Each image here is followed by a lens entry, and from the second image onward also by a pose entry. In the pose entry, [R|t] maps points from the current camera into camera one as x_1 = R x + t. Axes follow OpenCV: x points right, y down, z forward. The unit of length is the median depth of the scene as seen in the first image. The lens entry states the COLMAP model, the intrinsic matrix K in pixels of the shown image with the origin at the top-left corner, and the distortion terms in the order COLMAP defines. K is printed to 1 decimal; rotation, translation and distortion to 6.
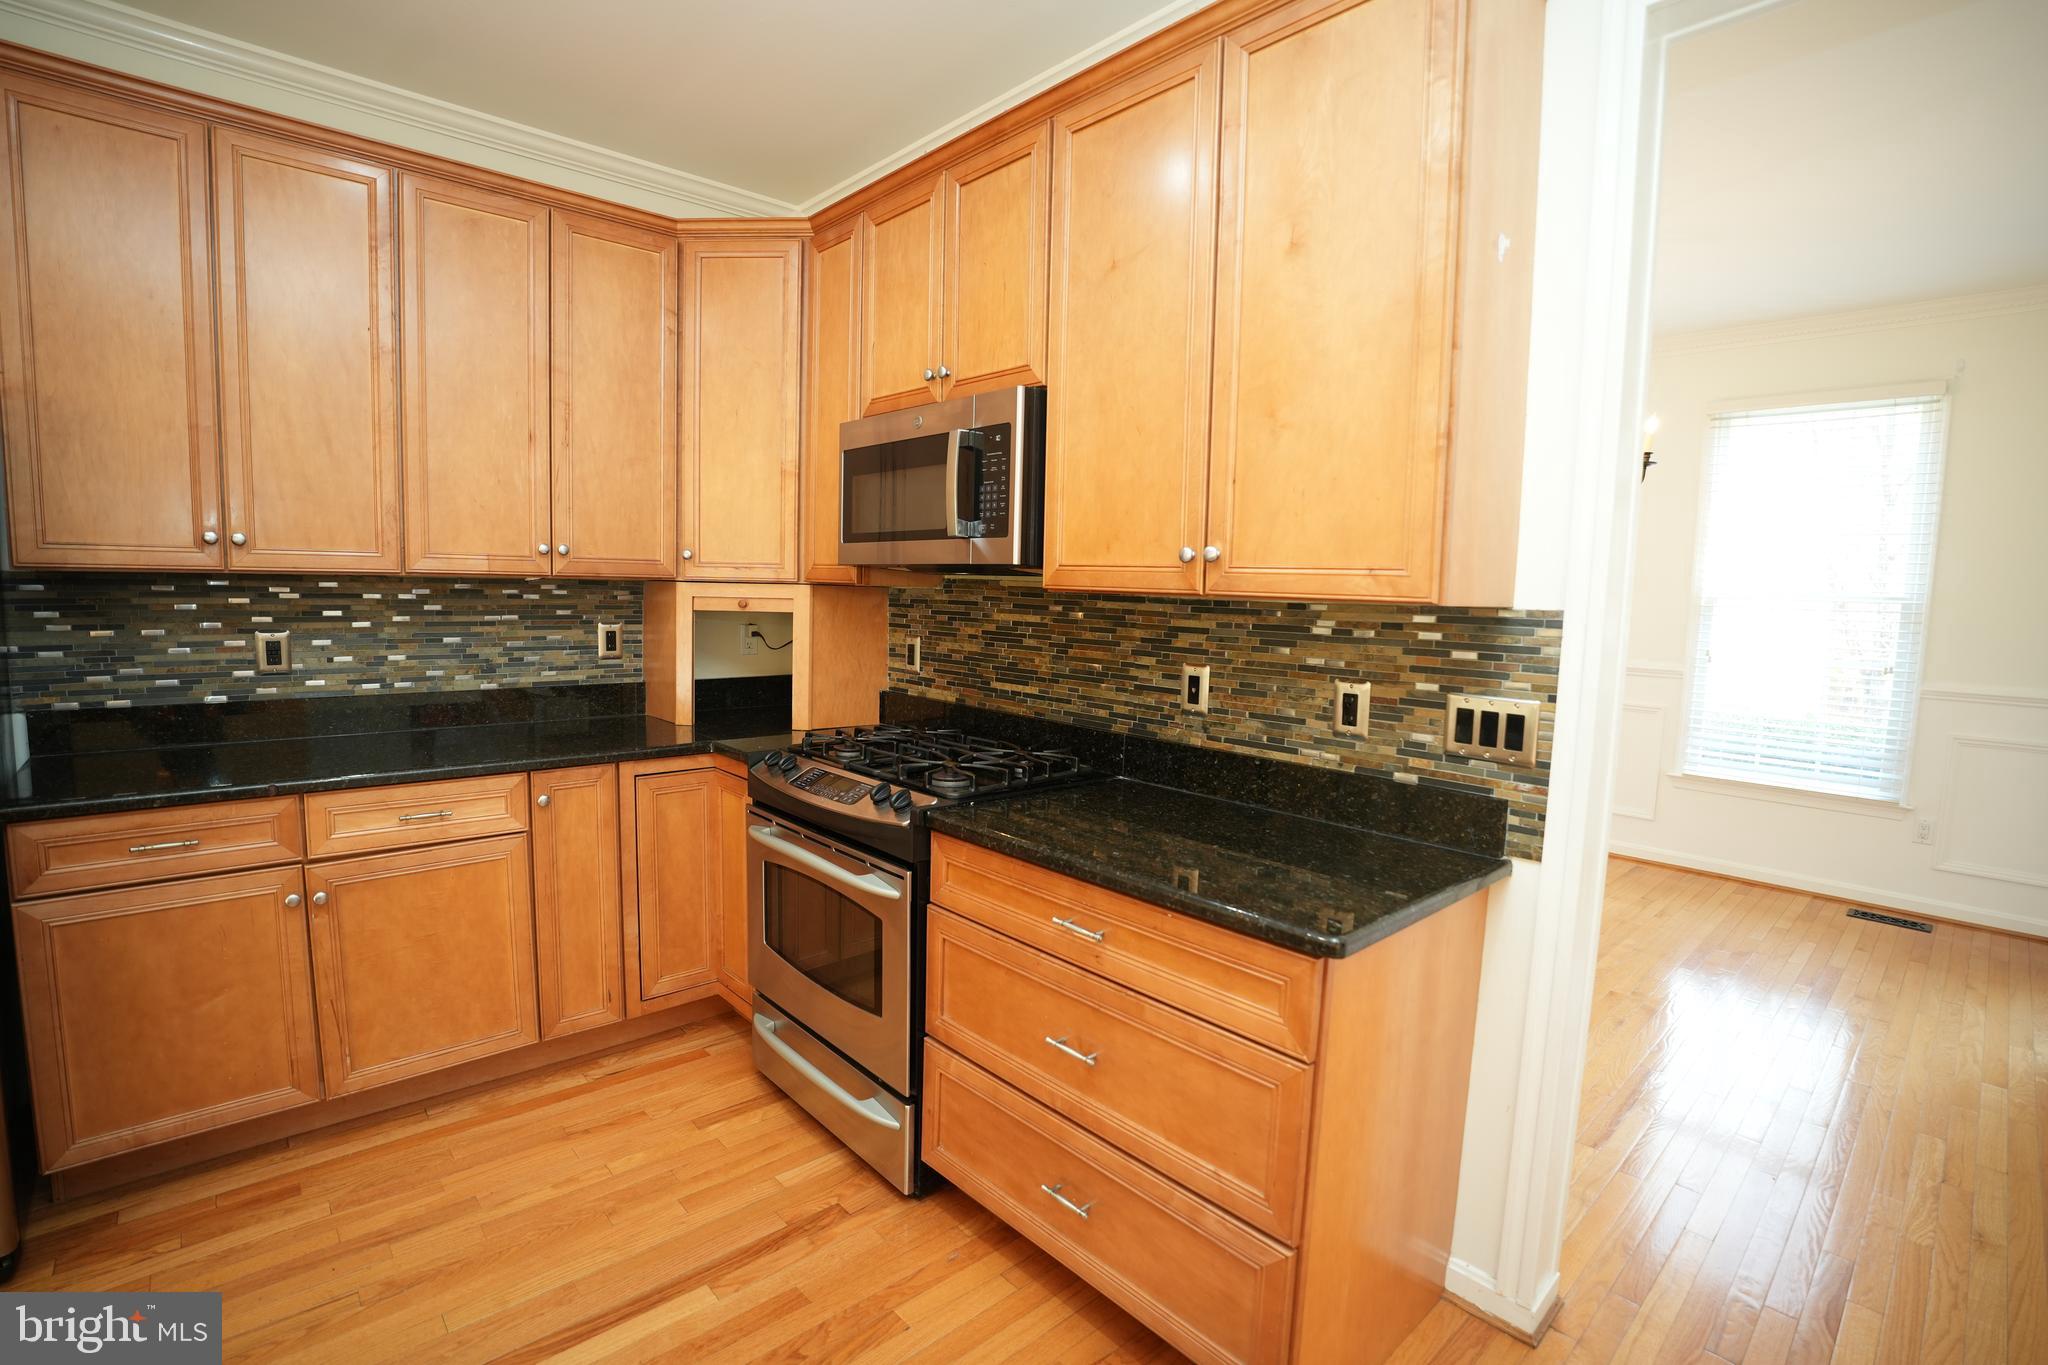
lens RADIAL K [[946.3, 0, 1030.3], [0, 946.3, 682.4], [0, 0, 1]] dist [-0.078896, 0.023569]
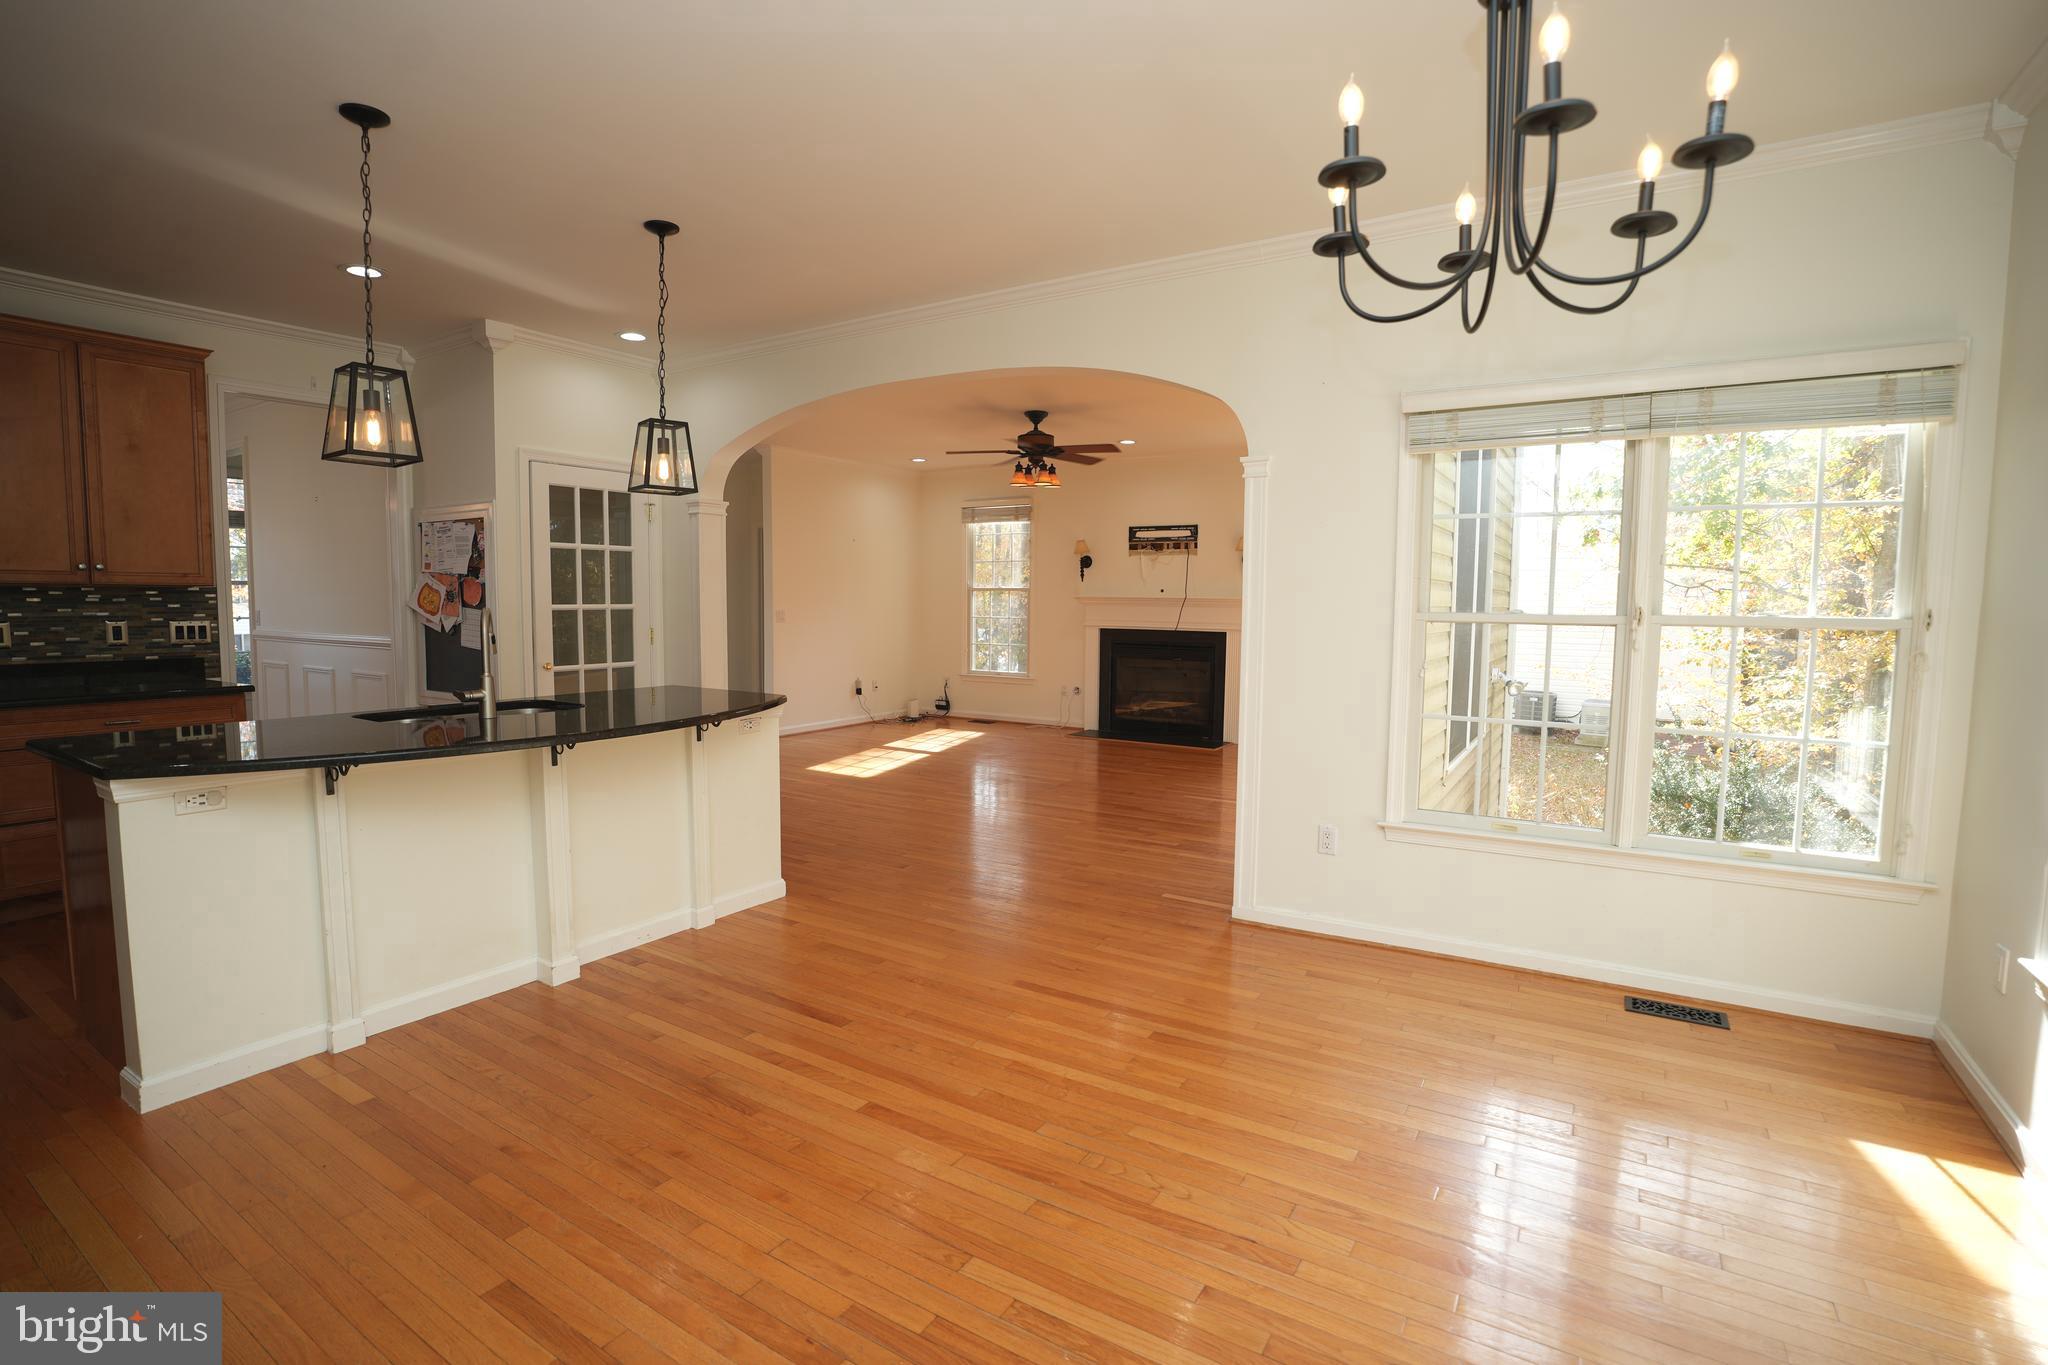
lens RADIAL K [[966.9, 0, 1032.8], [0, 966.9, 681.0], [0, 0, 1]] dist [-0.073750, 0.022222]
pose [[-0.265166, -0.107626, 0.958177, -1.940958], [0.081136, 0.987735, 0.133400, 0.021644], [-0.960783, 0.113116, -0.253181, -0.460301]]
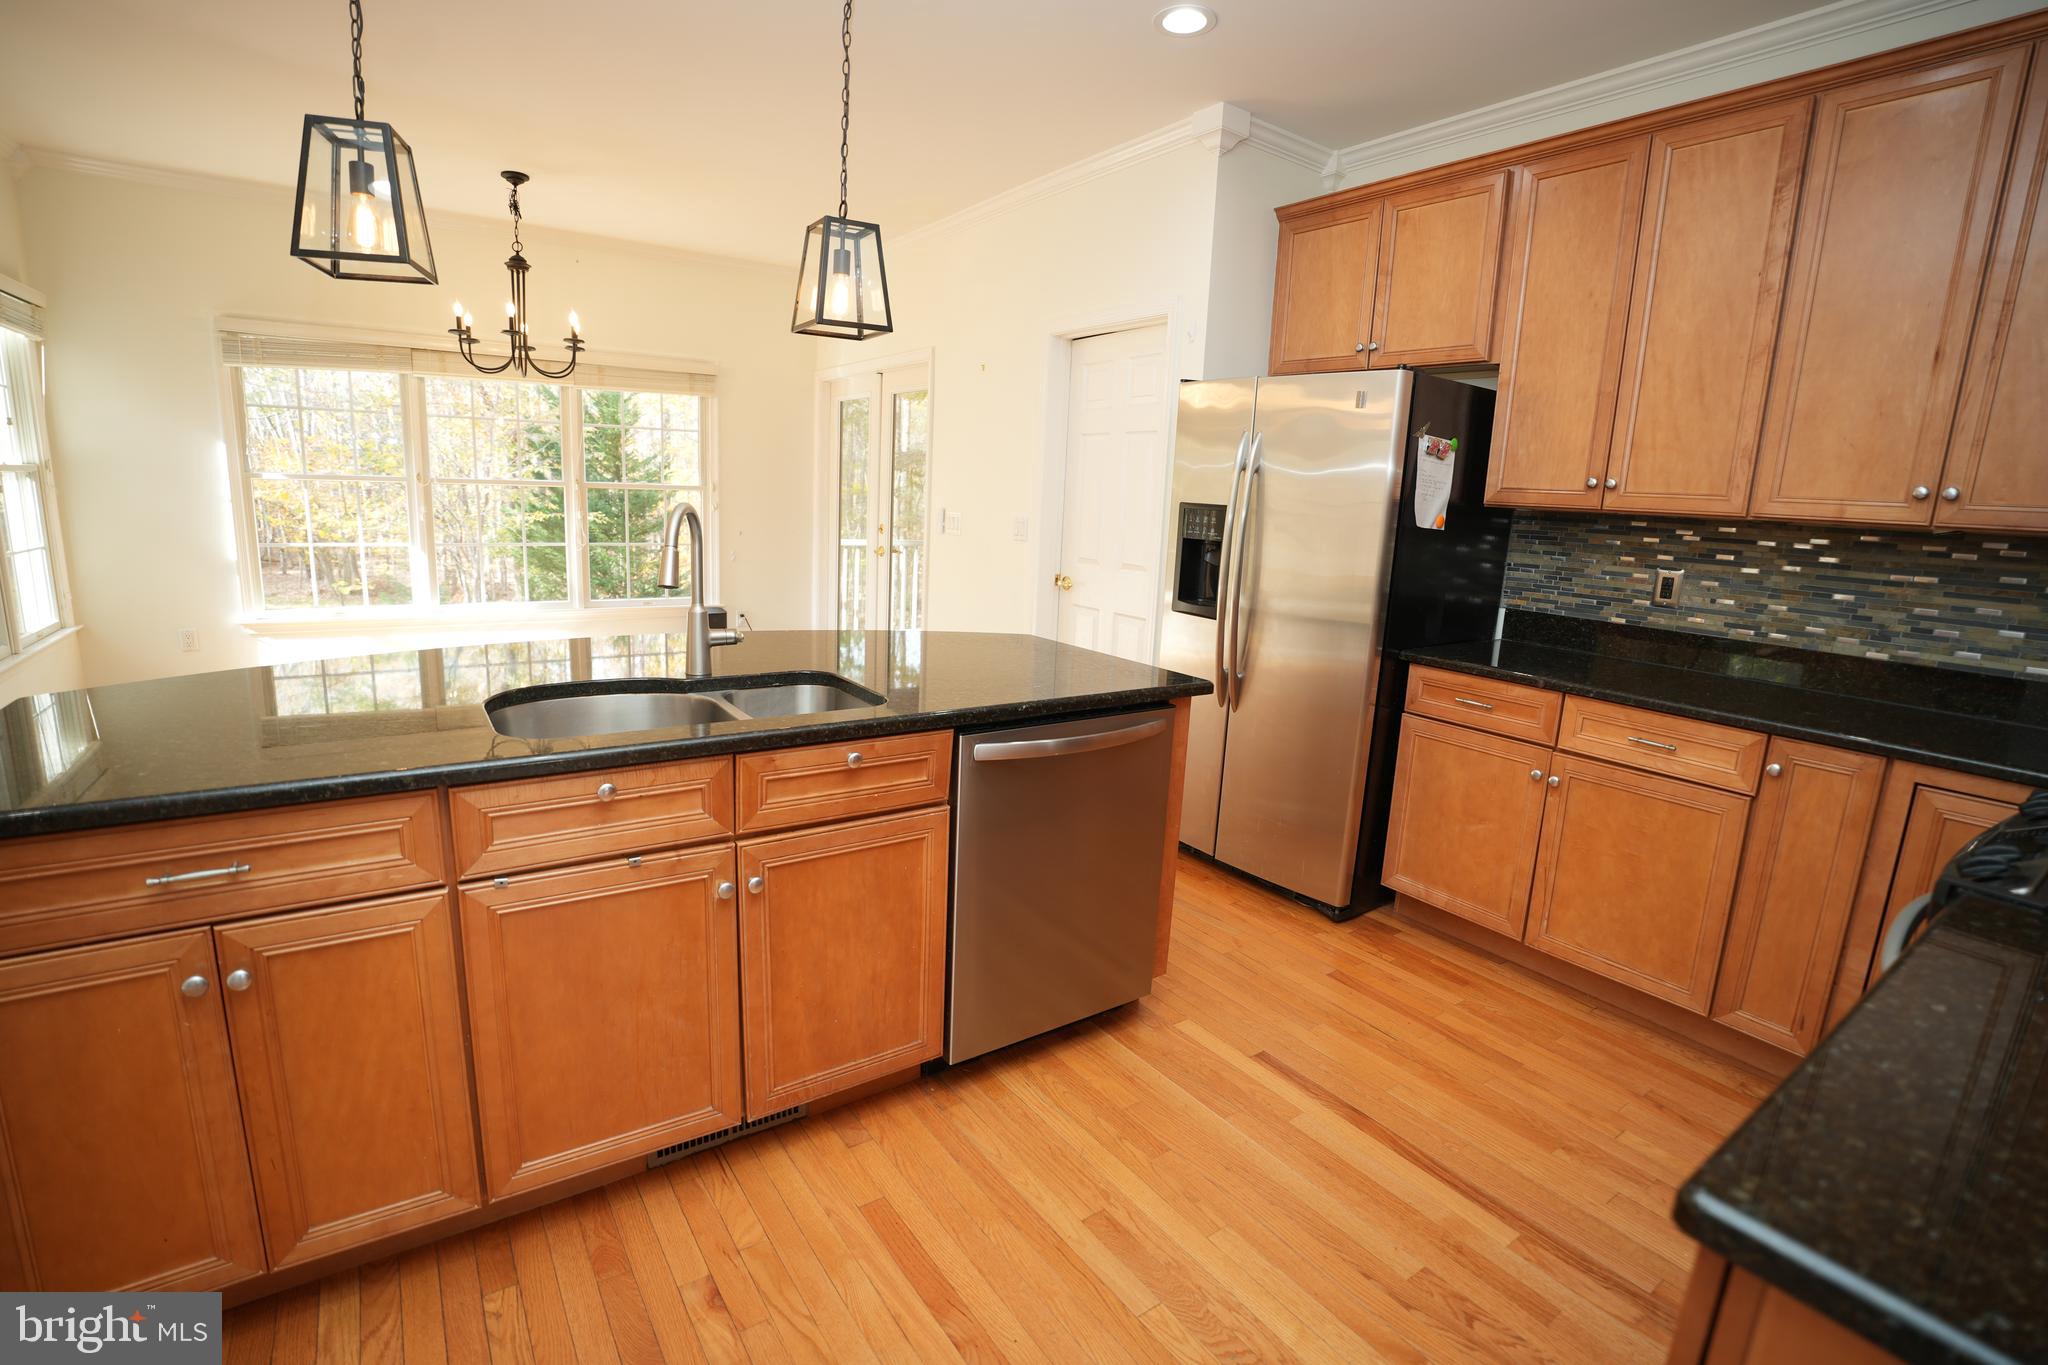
lens RADIAL K [[937.9, 0, 1020.0], [0, 937.9, 679.8], [0, 0, 1]] dist [-0.075675, 0.022492]
pose [[-0.131502, 0.162927, -0.977835, 0.415332], [-0.150269, 0.971726, 0.182118, -0.006126], [0.979861, 0.170887, -0.103301, 0.357704]]
